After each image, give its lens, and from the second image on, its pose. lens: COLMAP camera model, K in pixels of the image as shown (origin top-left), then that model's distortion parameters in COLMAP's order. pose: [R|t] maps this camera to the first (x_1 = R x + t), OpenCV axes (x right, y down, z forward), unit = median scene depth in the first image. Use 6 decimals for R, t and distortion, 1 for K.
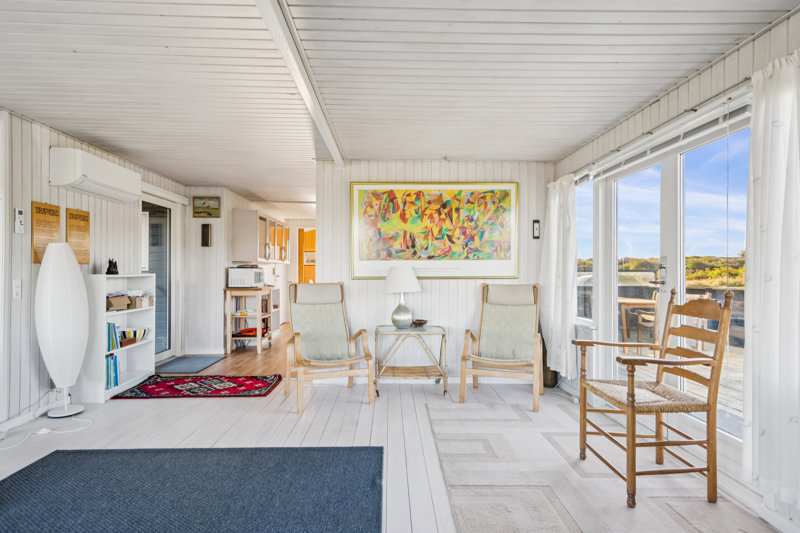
lens RADIAL K [[441.8, 0, 404.6], [0, 441.8, 268.8], [0, 0, 1]] dist [0.001874, 0.001838]
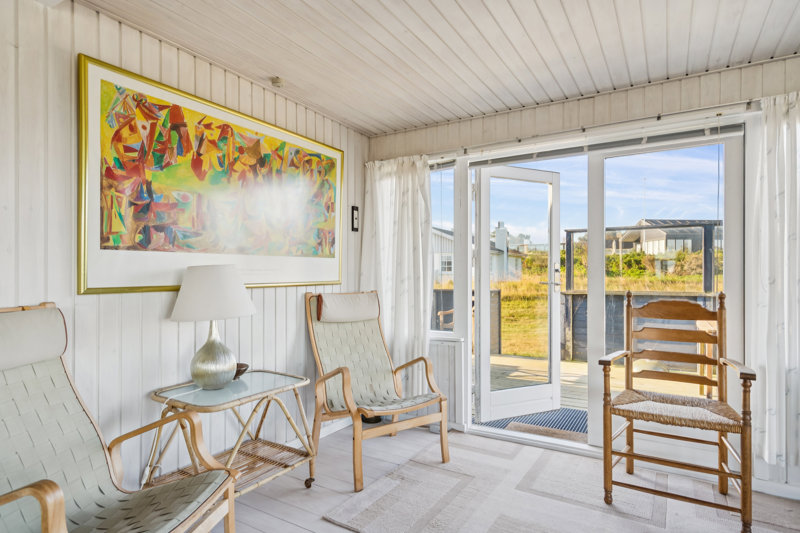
lens RADIAL K [[441.8, 0, 398.1], [0, 441.8, 277.1], [0, 0, 1]] dist [0.001874, 0.001838]
pose [[0.548421, -0.006208, 0.836179, -0.300465], [-0.005606, 0.999923, 0.011101, 0.001672], [-0.836183, -0.010776, 0.548344, 0.530535]]
